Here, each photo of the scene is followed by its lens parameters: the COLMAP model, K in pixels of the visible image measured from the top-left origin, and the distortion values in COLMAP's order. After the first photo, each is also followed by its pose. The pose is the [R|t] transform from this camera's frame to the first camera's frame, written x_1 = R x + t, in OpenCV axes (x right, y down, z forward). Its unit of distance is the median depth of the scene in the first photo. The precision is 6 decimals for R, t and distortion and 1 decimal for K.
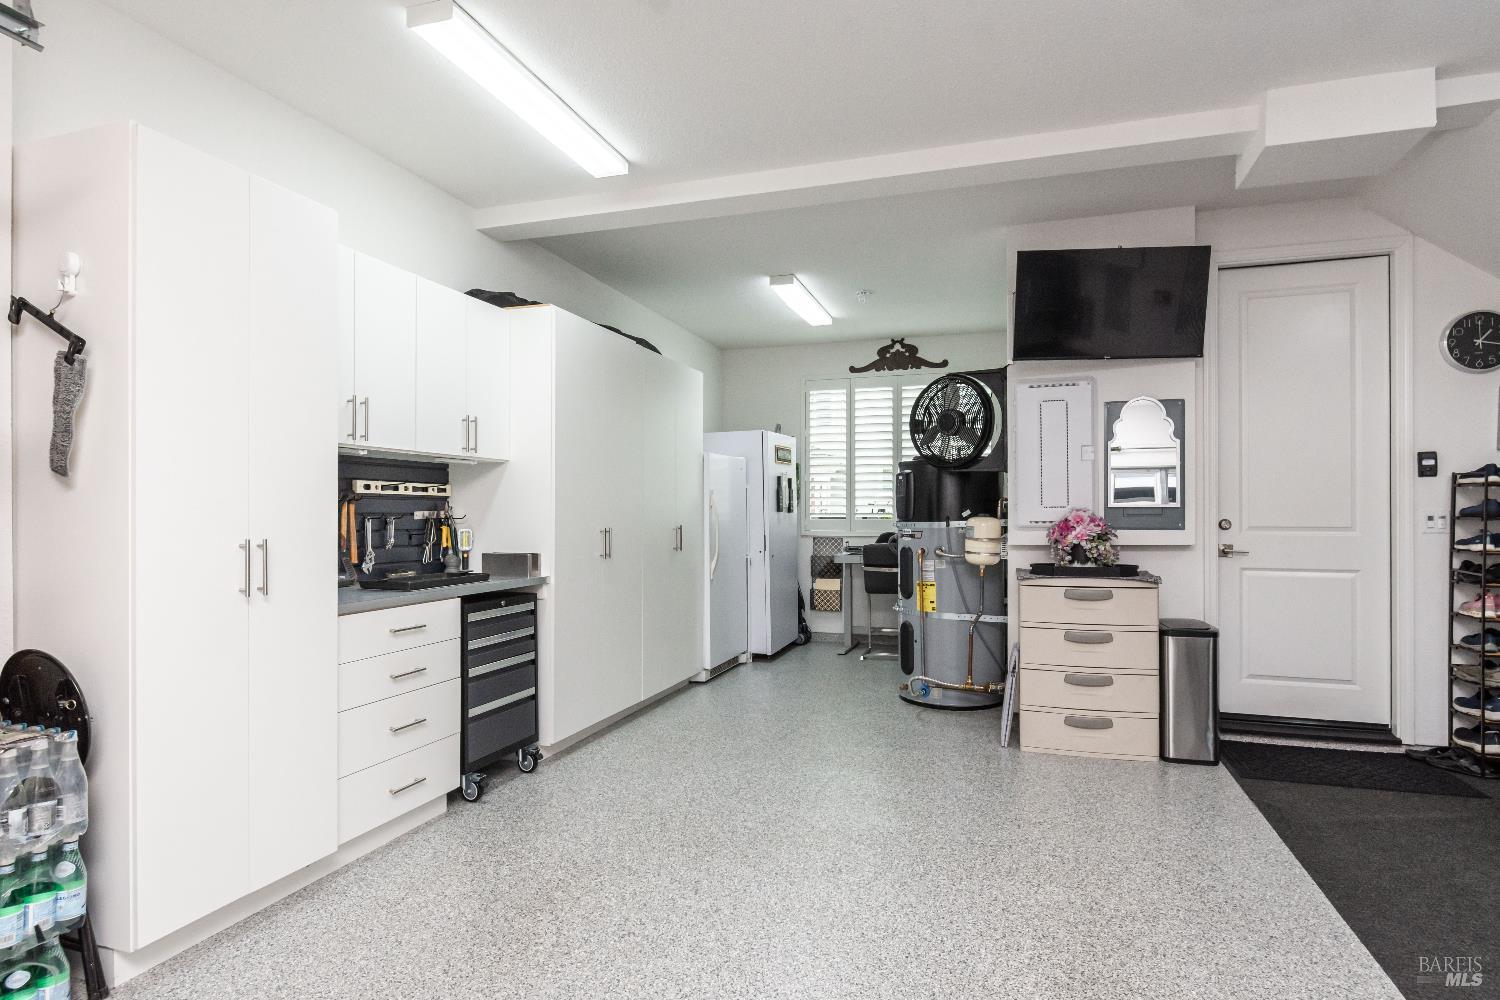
lens RADIAL K [[805.8, 0, 748.7], [0, 805.8, 511.7], [0, 0, 1]] dist [-0.003919, -0.004296]
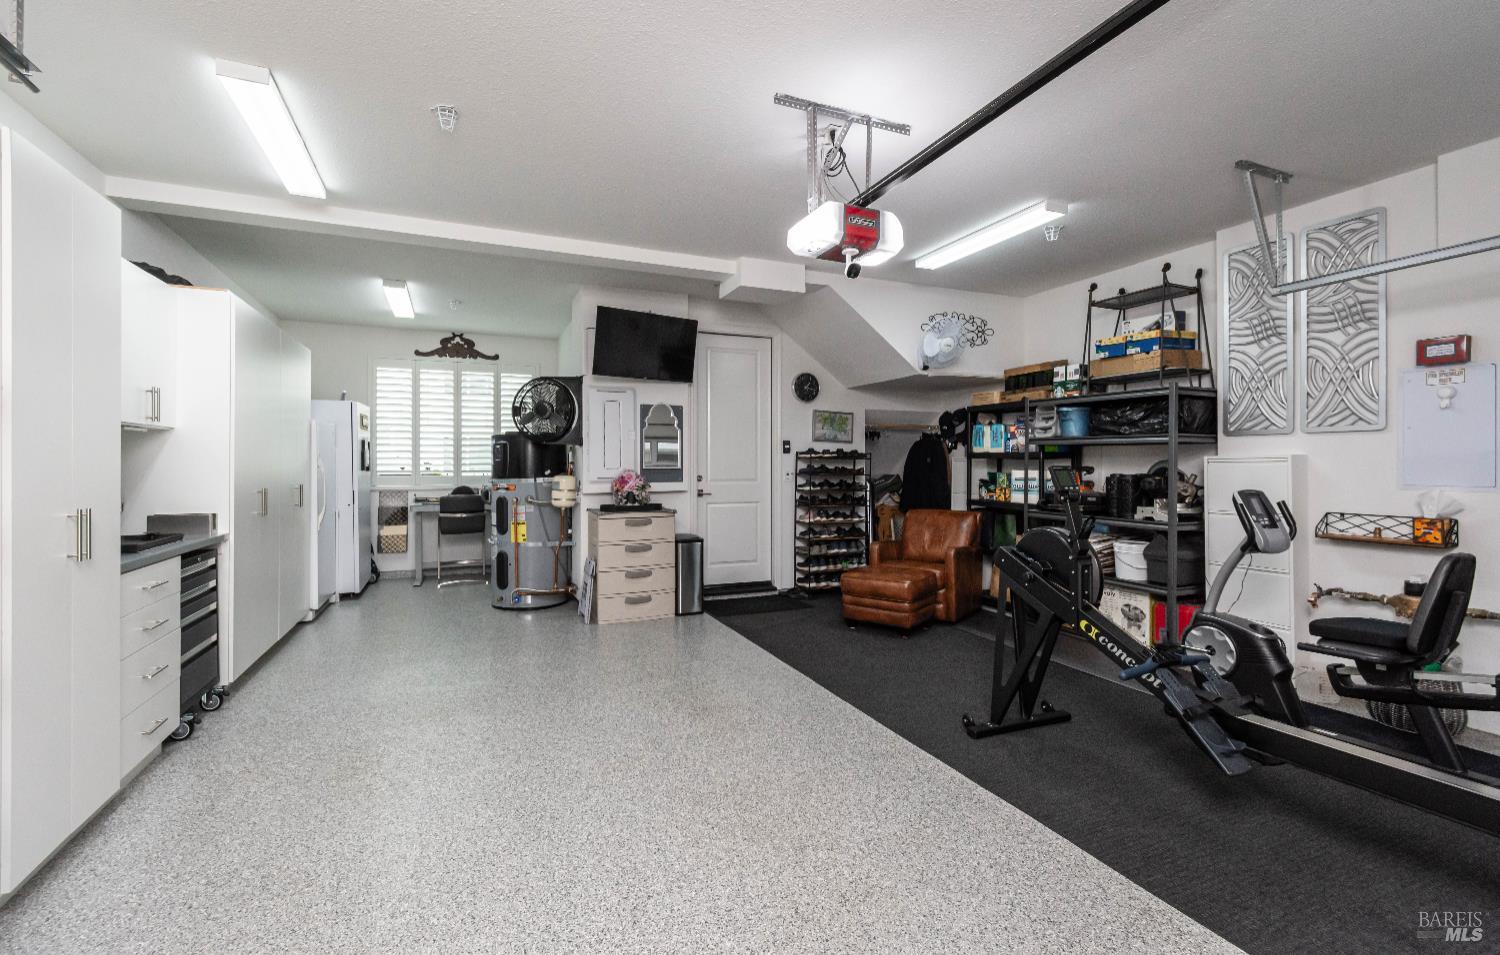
lens RADIAL K [[670.1, 0, 751.1], [0, 670.1, 463.7], [0, 0, 1]] dist [0.003236, 0.000108]
pose [[0.744774, 0.001119, 0.667316, -0.279586], [-0.000838, 0.999999, -0.000741, -0.014050], [-0.667316, -0.000007, 0.744774, -0.152562]]
